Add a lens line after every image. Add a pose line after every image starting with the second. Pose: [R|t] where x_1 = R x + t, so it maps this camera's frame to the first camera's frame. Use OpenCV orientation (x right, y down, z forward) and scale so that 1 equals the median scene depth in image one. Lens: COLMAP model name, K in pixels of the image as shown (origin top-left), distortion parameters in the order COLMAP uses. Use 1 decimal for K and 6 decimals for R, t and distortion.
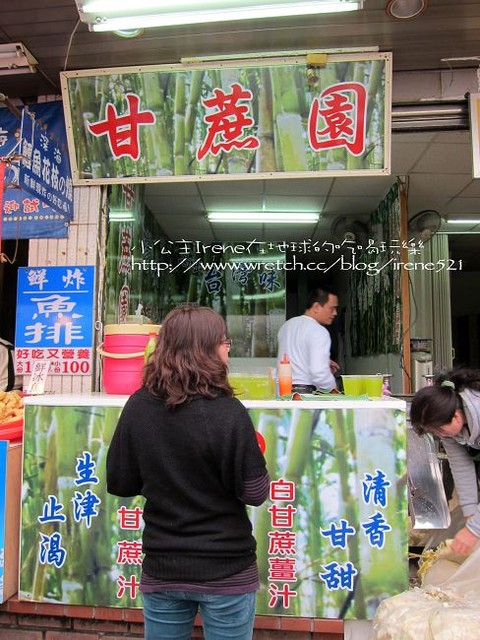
lens RADIAL K [[538.7, 0, 239.0], [0, 538.7, 320.3], [0, 0, 1]] dist [-0.041292, -0.006288]
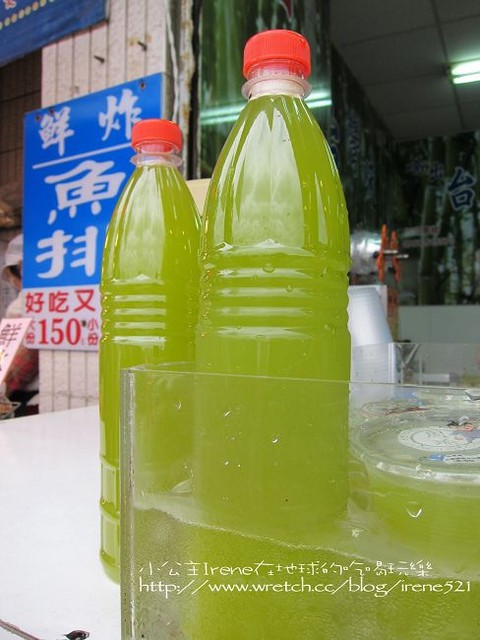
lens RADIAL K [[538.7, 0, 241.1], [0, 538.7, 320.6], [0, 0, 1]] dist [-0.041292, -0.006288]
pose [[0.910565, -0.009664, -0.413253, -0.059070], [0.047184, 0.995622, 0.080682, 0.049298], [0.410664, -0.092965, 0.907035, 0.656879]]
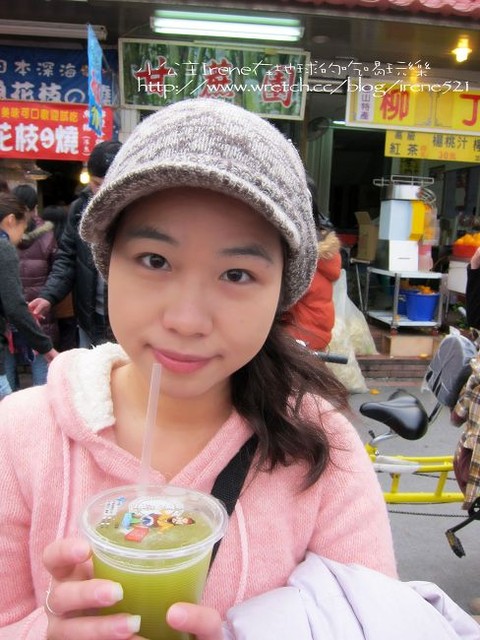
lens RADIAL K [[538.7, 0, 240.2], [0, 538.7, 320.0], [0, 0, 1]] dist [-0.041292, -0.006288]
pose [[0.976239, -0.001897, 0.216688, -0.326035], [-0.056993, 0.962509, 0.265195, -0.081860], [-0.209067, -0.271243, 0.939531, -0.866449]]
